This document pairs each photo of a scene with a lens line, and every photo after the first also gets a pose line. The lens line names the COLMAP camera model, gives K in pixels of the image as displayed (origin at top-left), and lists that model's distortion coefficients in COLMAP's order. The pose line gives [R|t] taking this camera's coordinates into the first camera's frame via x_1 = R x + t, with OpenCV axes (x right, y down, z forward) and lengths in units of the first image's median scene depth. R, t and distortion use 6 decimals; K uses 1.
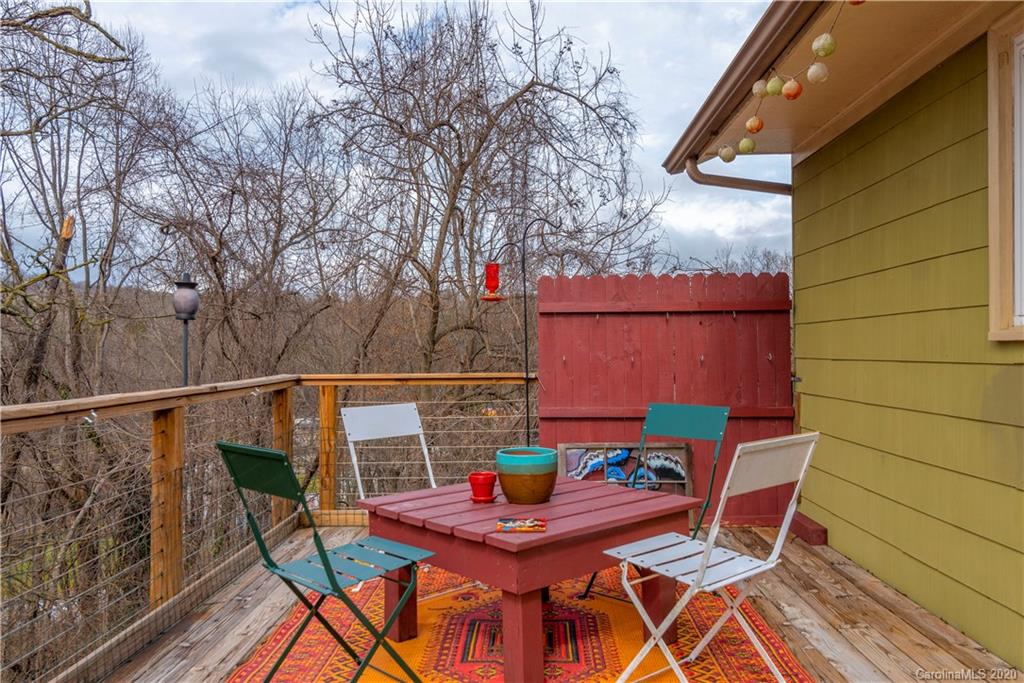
lens RADIAL K [[789.9, 0, 512.0], [0, 789.9, 341.5], [0, 0, 1]] dist [-0.000074, 0.005121]
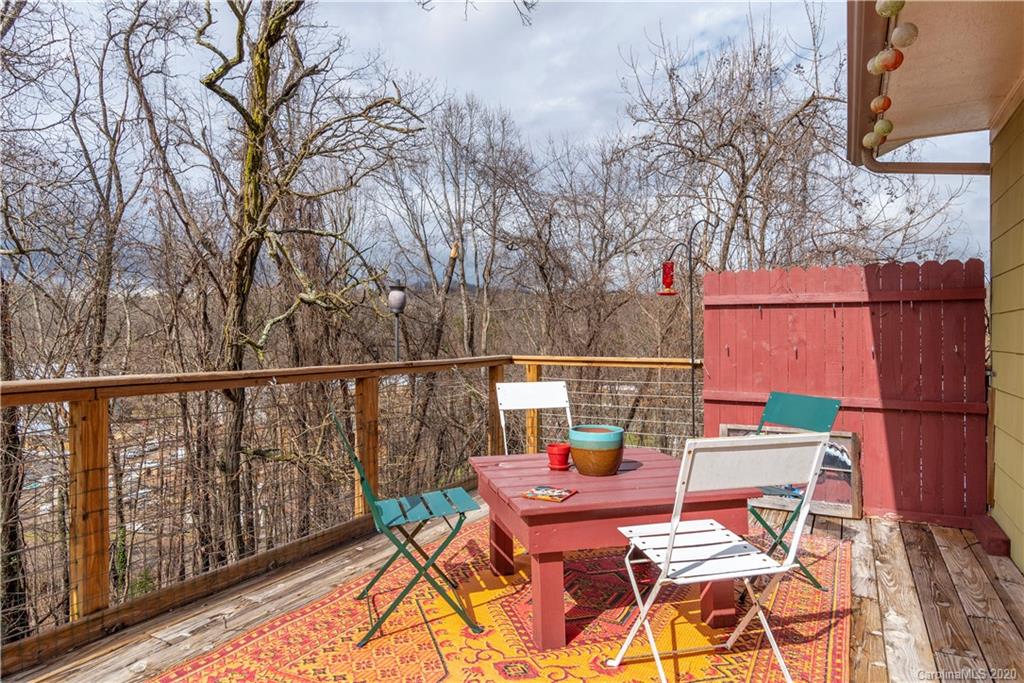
lens RADIAL K [[622.0, 0, 512.0], [0, 622.0, 341.5], [0, 0, 1]] dist [-0.003510, 0.003029]
pose [[0.890838, 0.015251, -0.454064, 0.189361], [-0.006305, 0.999755, 0.021210, -0.002177], [0.454277, -0.016032, 0.890716, 0.096025]]
